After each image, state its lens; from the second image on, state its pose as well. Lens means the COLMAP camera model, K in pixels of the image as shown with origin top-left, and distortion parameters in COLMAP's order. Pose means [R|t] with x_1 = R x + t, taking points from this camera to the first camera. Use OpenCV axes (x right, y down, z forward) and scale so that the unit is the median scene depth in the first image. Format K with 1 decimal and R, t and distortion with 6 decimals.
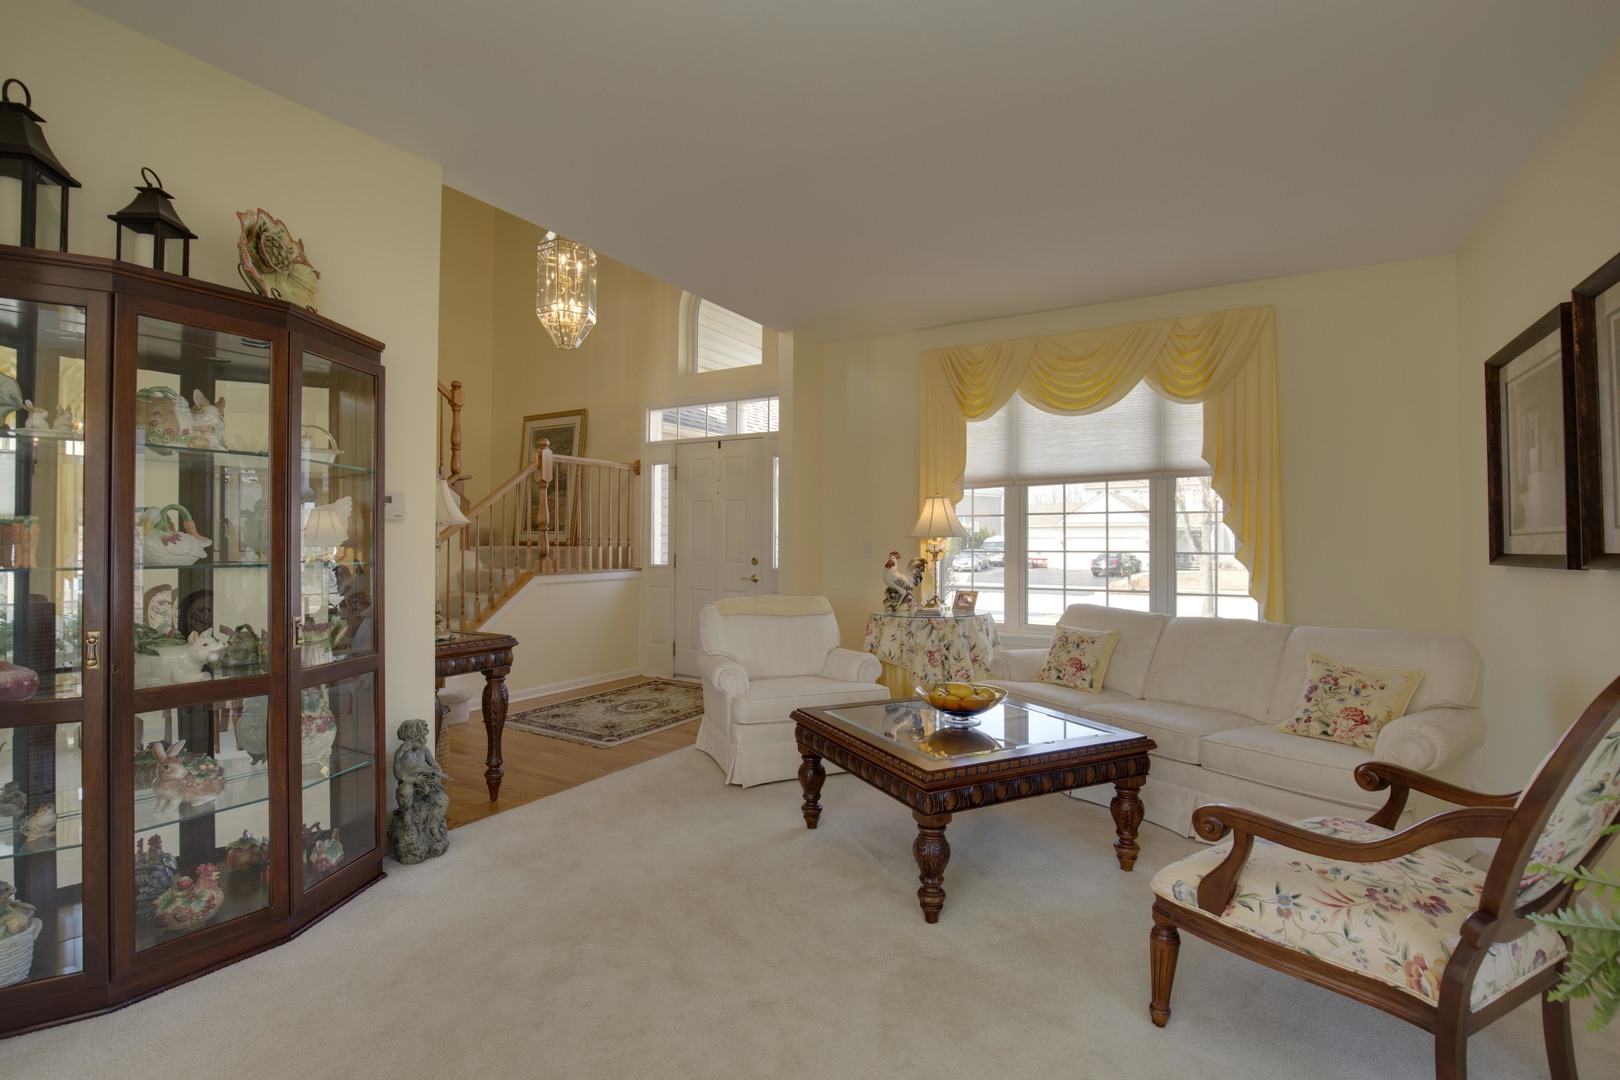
lens RADIAL K [[740.1, 0, 807.2], [0, 740.1, 533.8], [0, 0, 1]] dist [-0.040249, 0.007781]
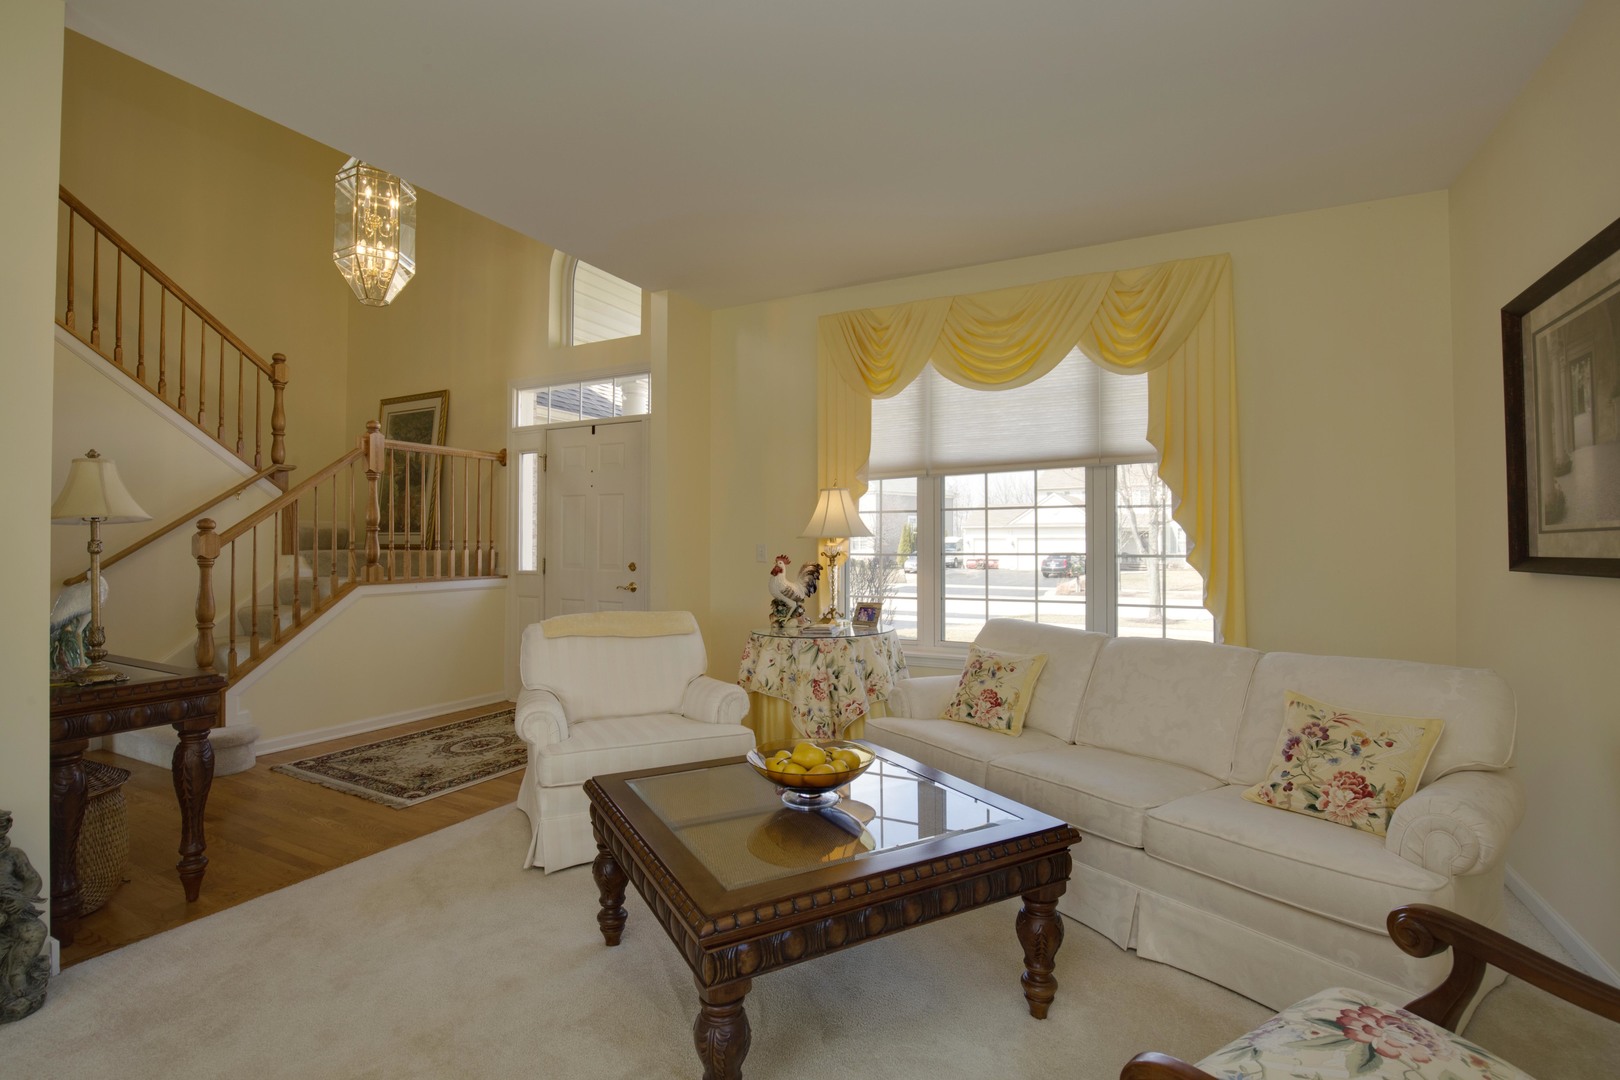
lens RADIAL K [[740.1, 0, 807.2], [0, 740.1, 533.8], [0, 0, 1]] dist [-0.040249, 0.007781]
pose [[0.998309, -0.002376, 0.058085, 0.108046], [0.002501, 0.999995, -0.002082, 0.002216], [-0.058080, 0.002224, 0.998309, 0.194774]]
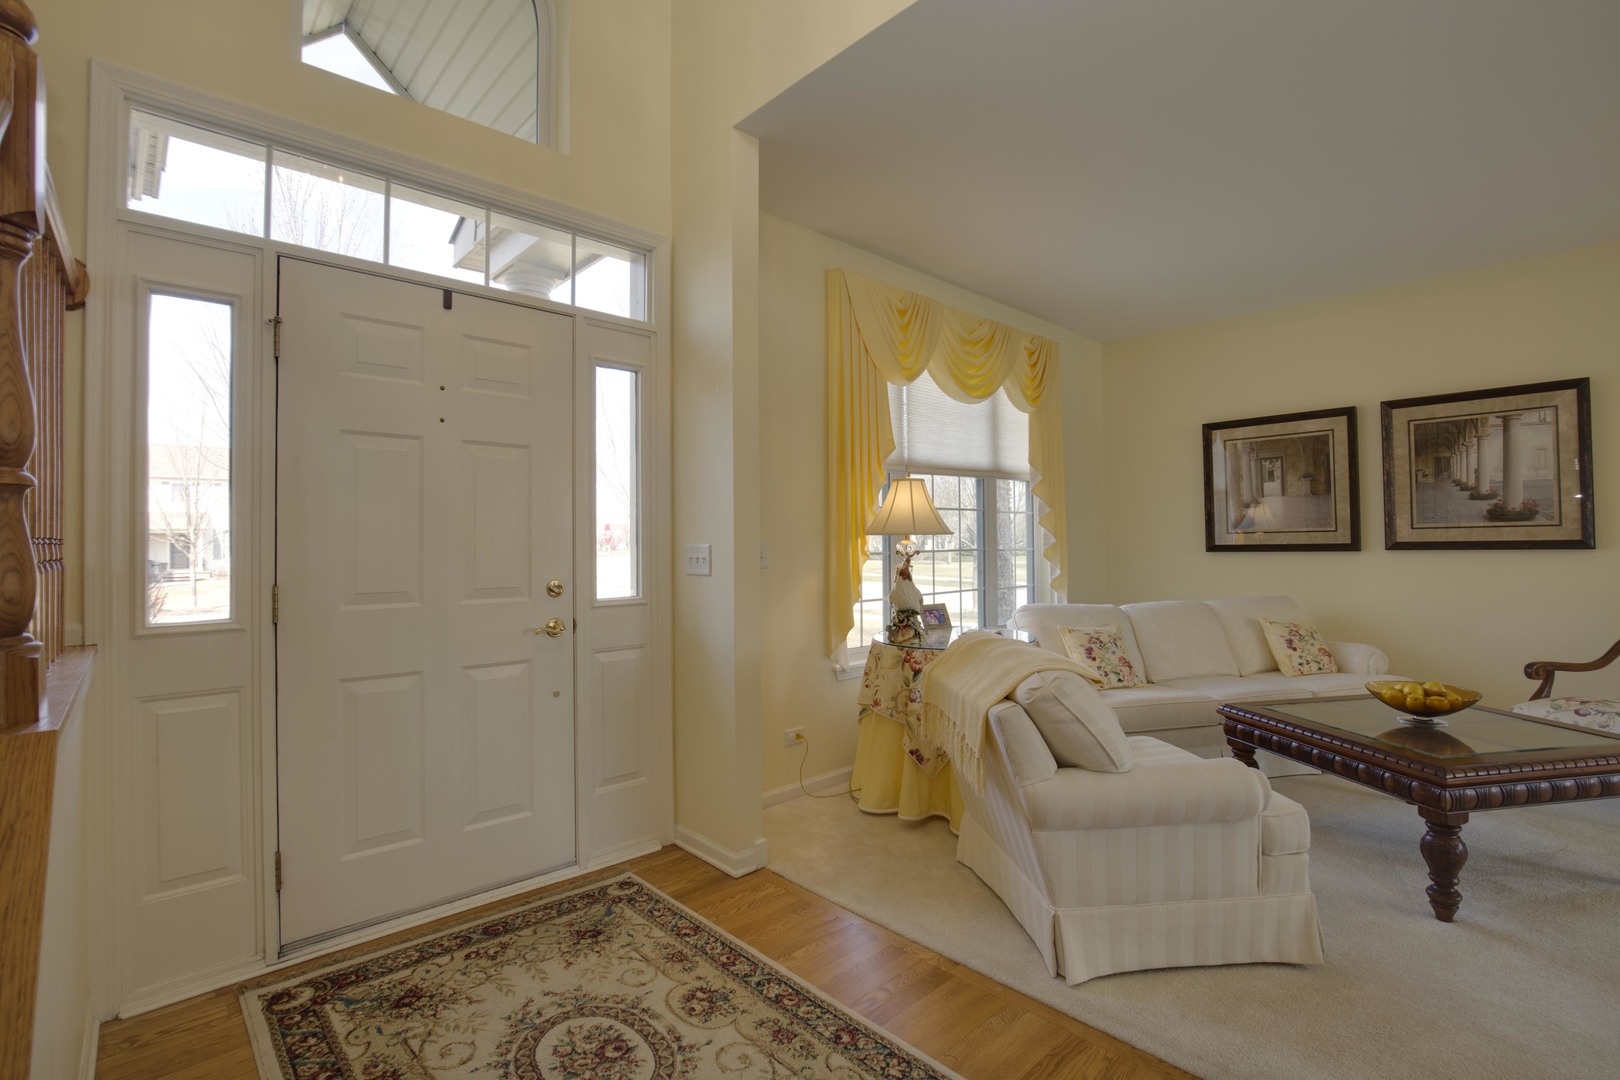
lens RADIAL K [[740.1, 0, 807.2], [0, 740.1, 533.8], [0, 0, 1]] dist [-0.040249, 0.007781]
pose [[0.286302, 0.005870, 0.958121, -0.609828], [0.001087, 0.999979, -0.006451, 0.008651], [-0.958139, 0.002889, 0.286290, 0.982686]]
